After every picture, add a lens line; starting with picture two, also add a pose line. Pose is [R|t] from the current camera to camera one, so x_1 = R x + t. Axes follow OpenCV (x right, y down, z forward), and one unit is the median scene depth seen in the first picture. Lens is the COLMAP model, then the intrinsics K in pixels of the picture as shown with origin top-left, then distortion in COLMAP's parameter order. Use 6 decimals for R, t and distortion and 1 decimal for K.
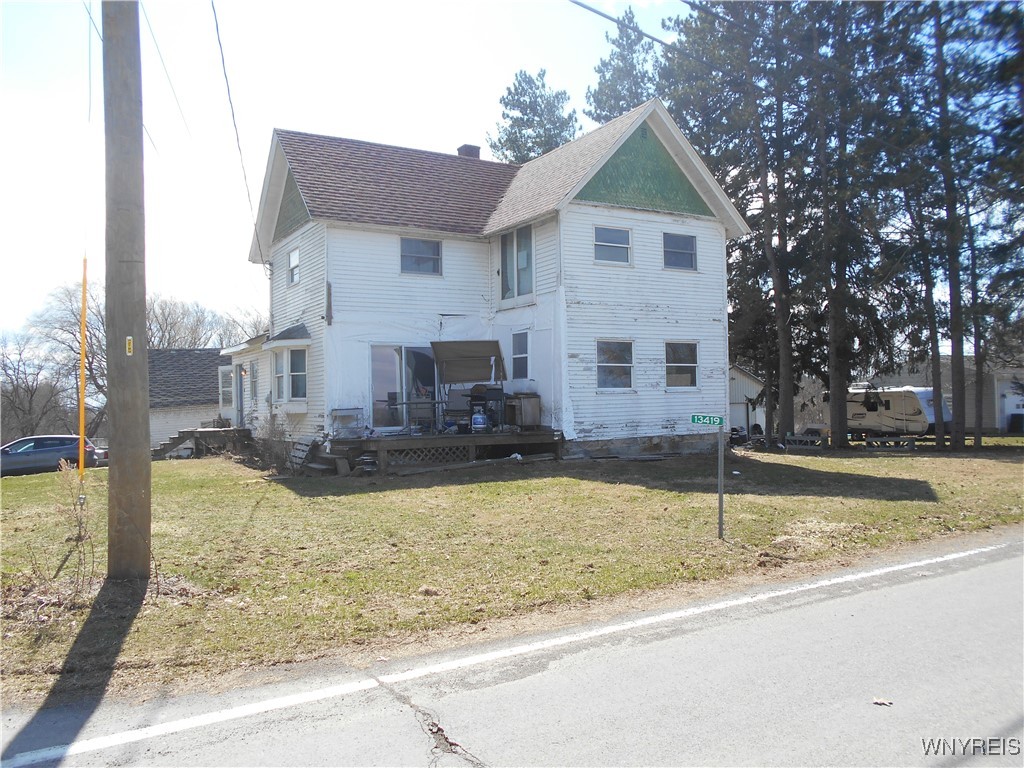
lens RADIAL K [[815.9, 0, 512.0], [0, 815.9, 384.0], [0, 0, 1]] dist [-0.004247, 0.099768]
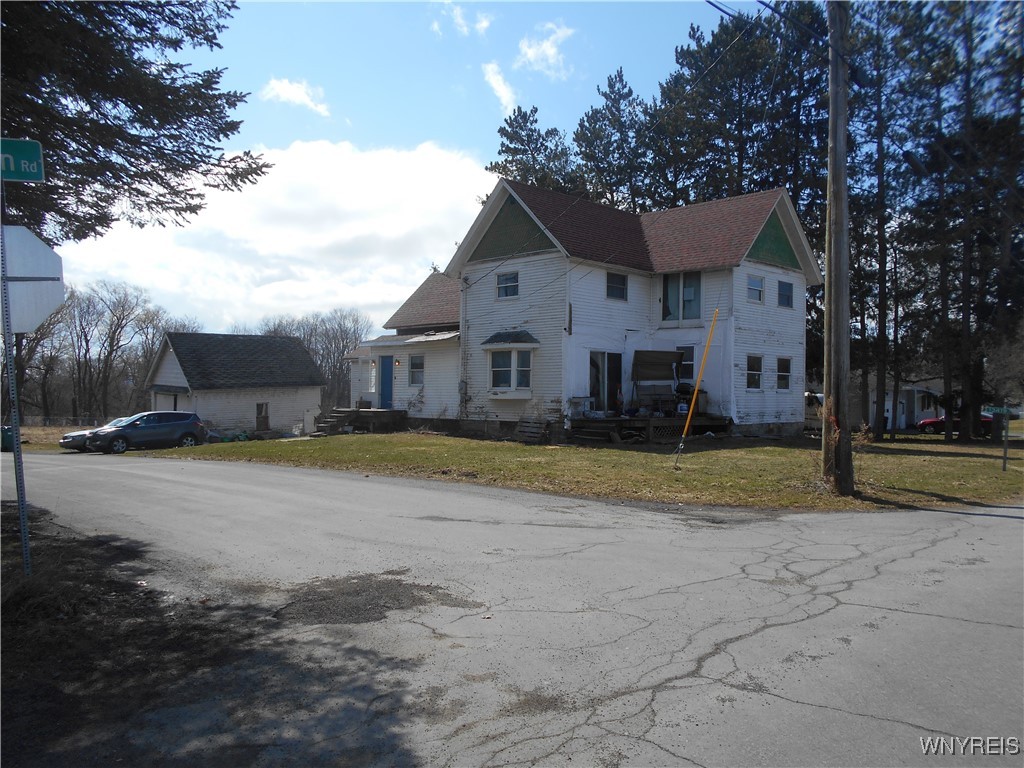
lens RADIAL K [[815.9, 0, 512.0], [0, 815.9, 384.0], [0, 0, 1]] dist [-0.004247, 0.099768]
pose [[0.968958, 0.036313, 0.244543, -0.607761], [-0.038445, 0.999253, 0.003949, 0.007180], [-0.244217, -0.013228, 0.969630, -0.273344]]
